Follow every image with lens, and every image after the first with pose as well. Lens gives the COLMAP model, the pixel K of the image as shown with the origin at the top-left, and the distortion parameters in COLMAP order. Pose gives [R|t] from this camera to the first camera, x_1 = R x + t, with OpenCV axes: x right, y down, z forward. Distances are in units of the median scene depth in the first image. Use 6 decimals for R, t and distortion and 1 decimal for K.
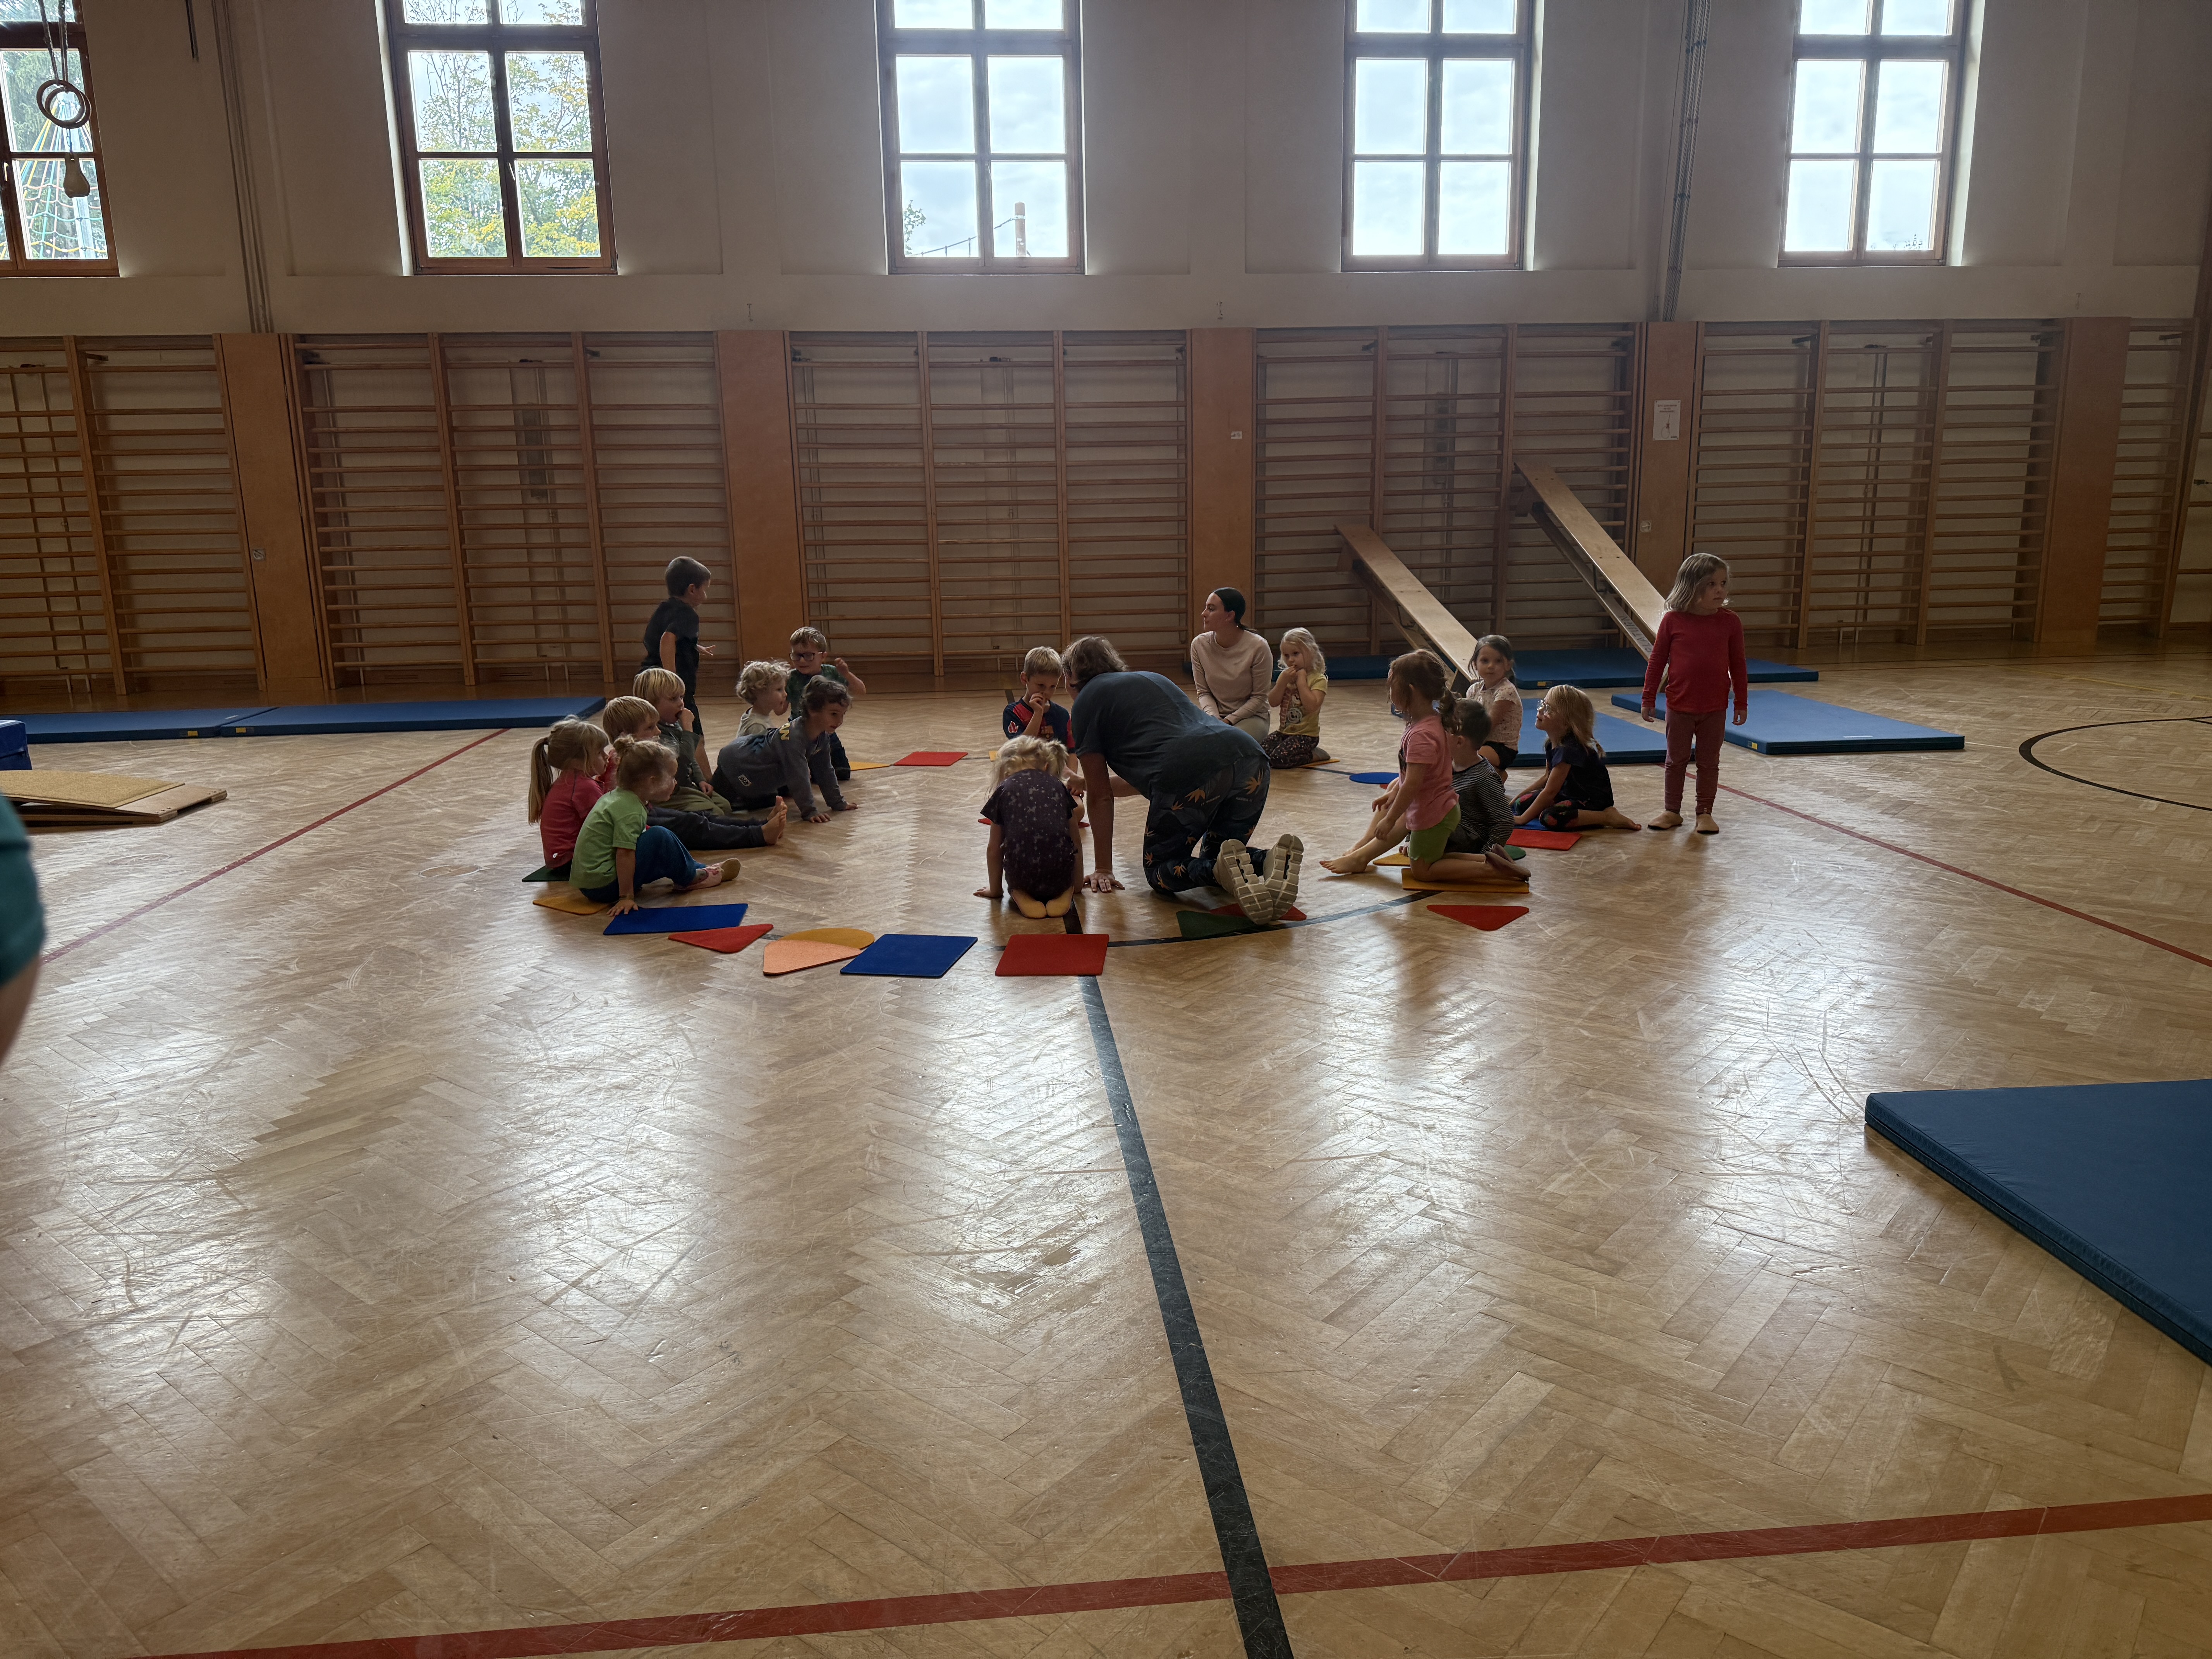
lens RADIAL K [[1539.9, 0, 1110.3], [0, 1539.9, 838.4], [0, 0, 1]] dist [0.112658, -0.163084]
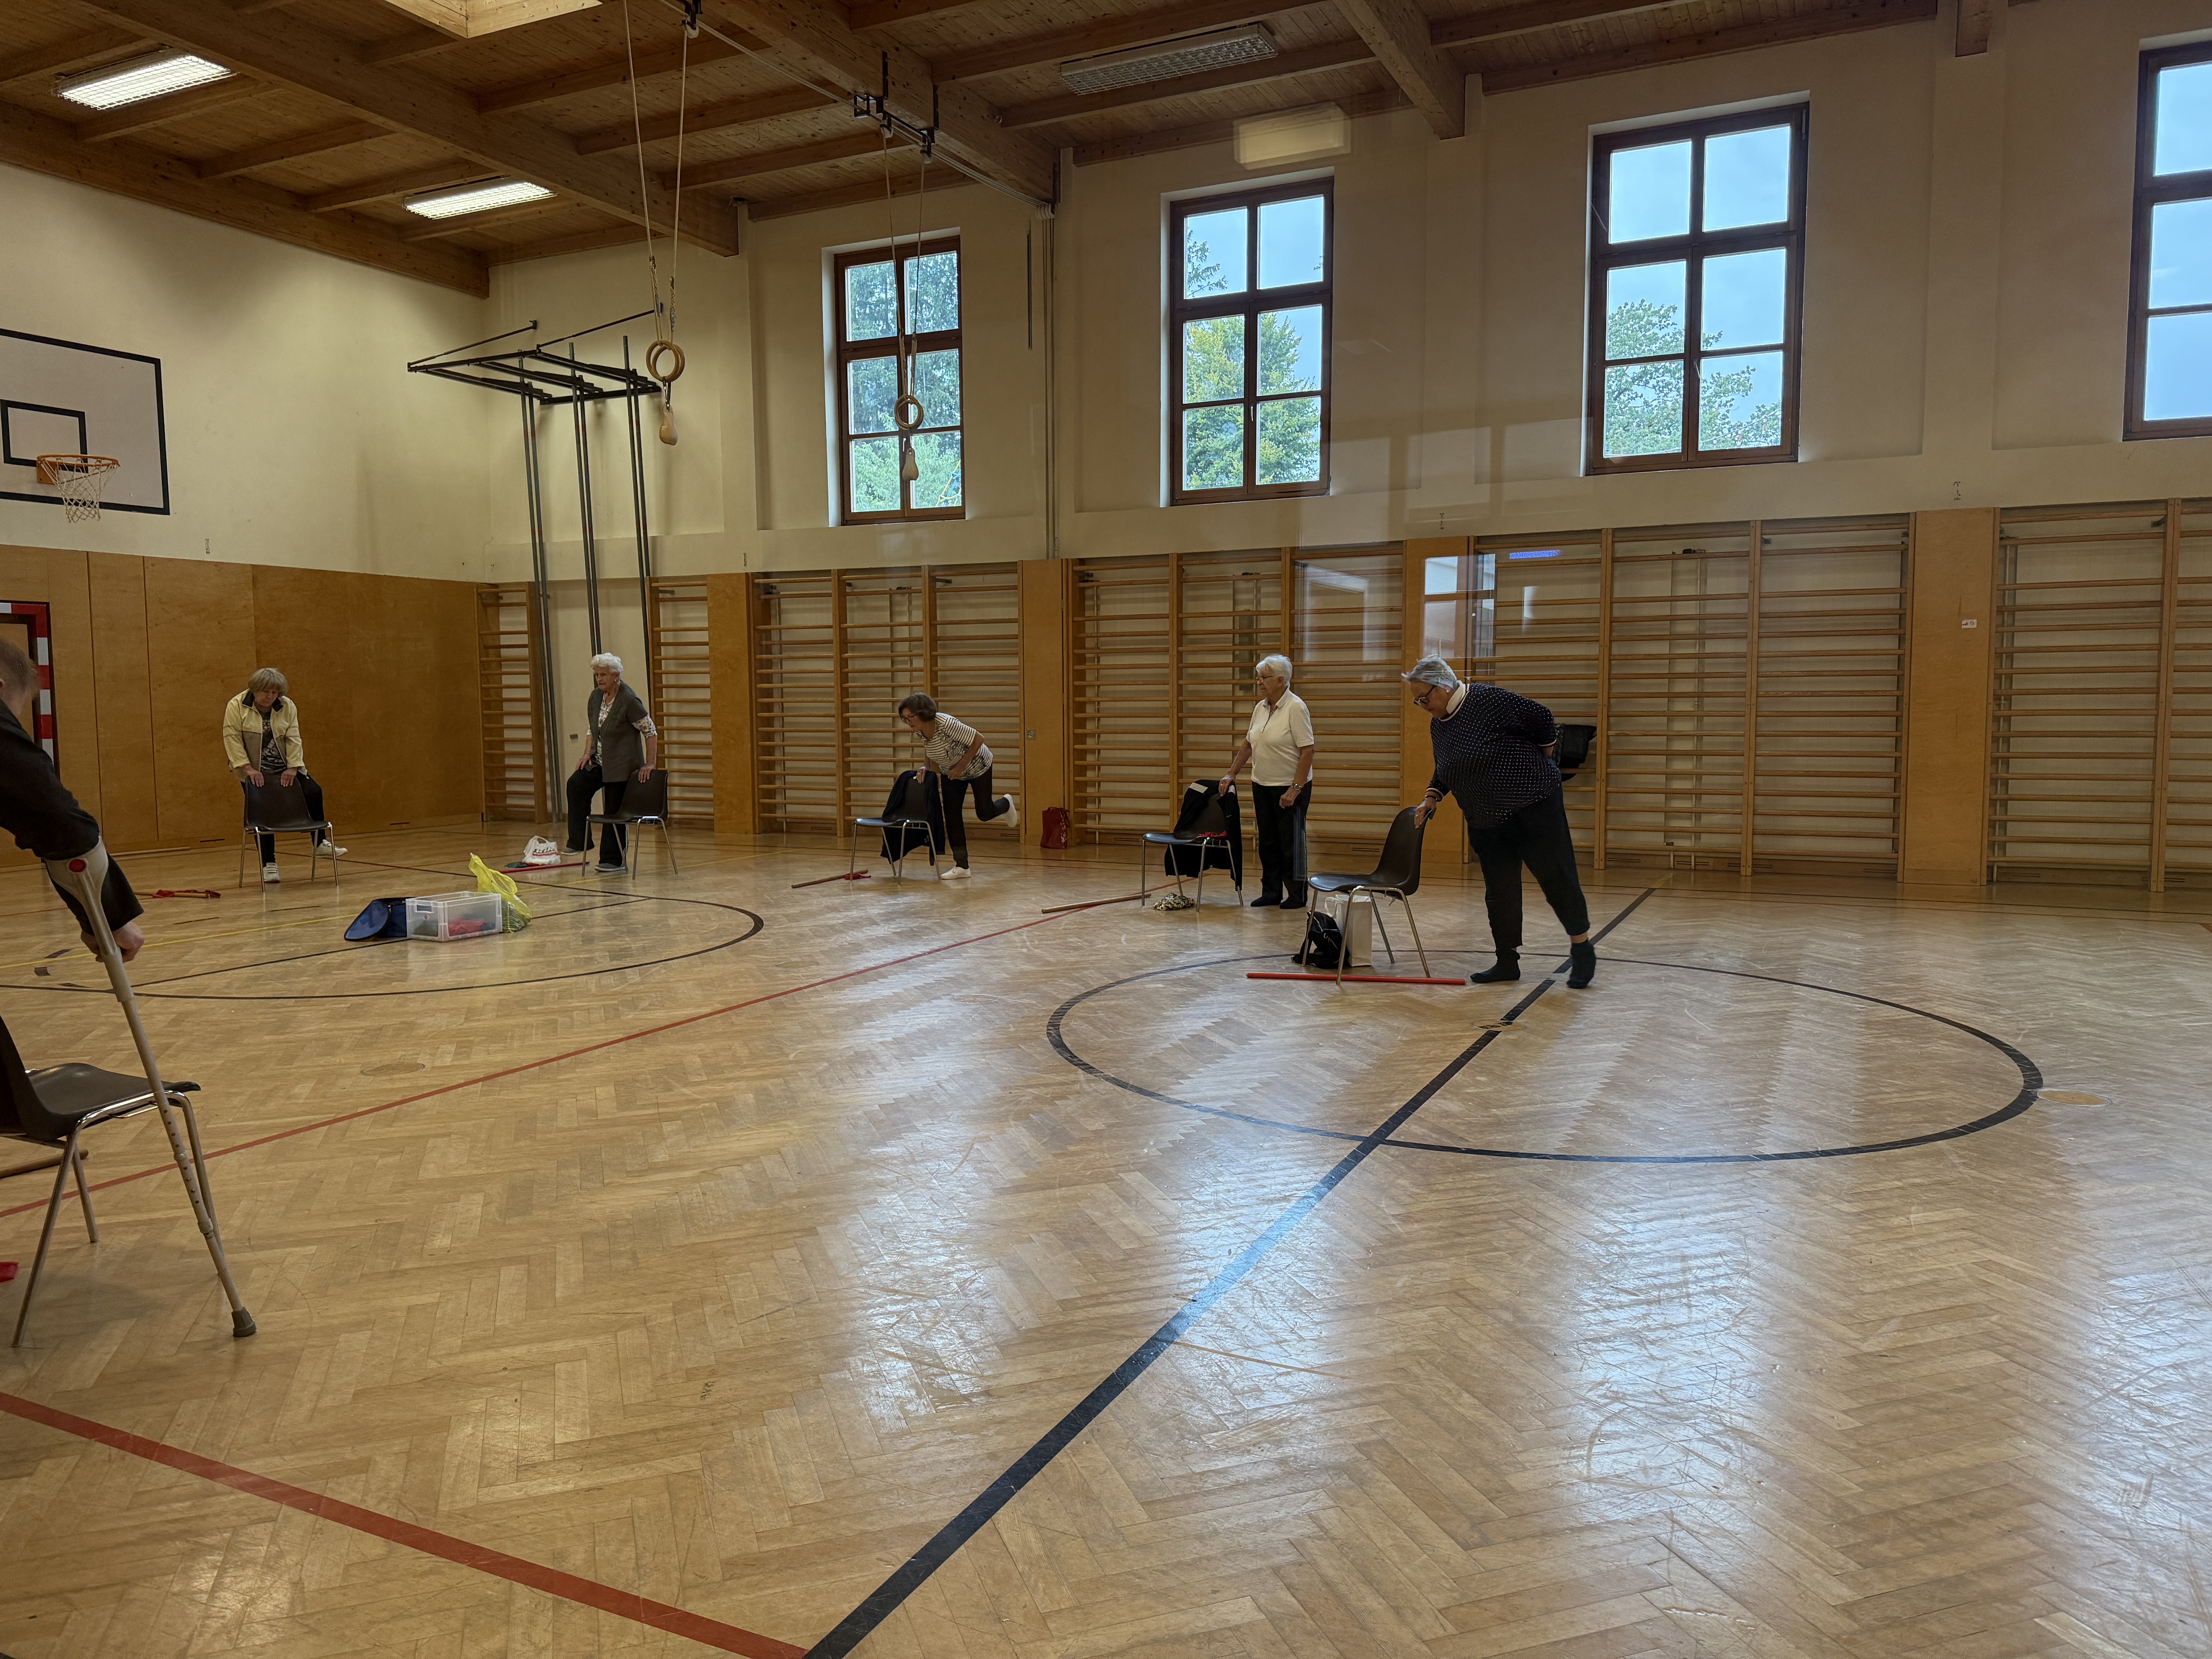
lens RADIAL K [[1539.9, 0, 1110.3], [0, 1539.9, 838.4], [0, 0, 1]] dist [0.112658, -0.163084]
pose [[0.845338, 0.063149, -0.530487, 0.158924], [-0.125383, 0.988705, -0.082104, -0.007575], [0.519310, 0.135920, 0.843708, 0.018758]]
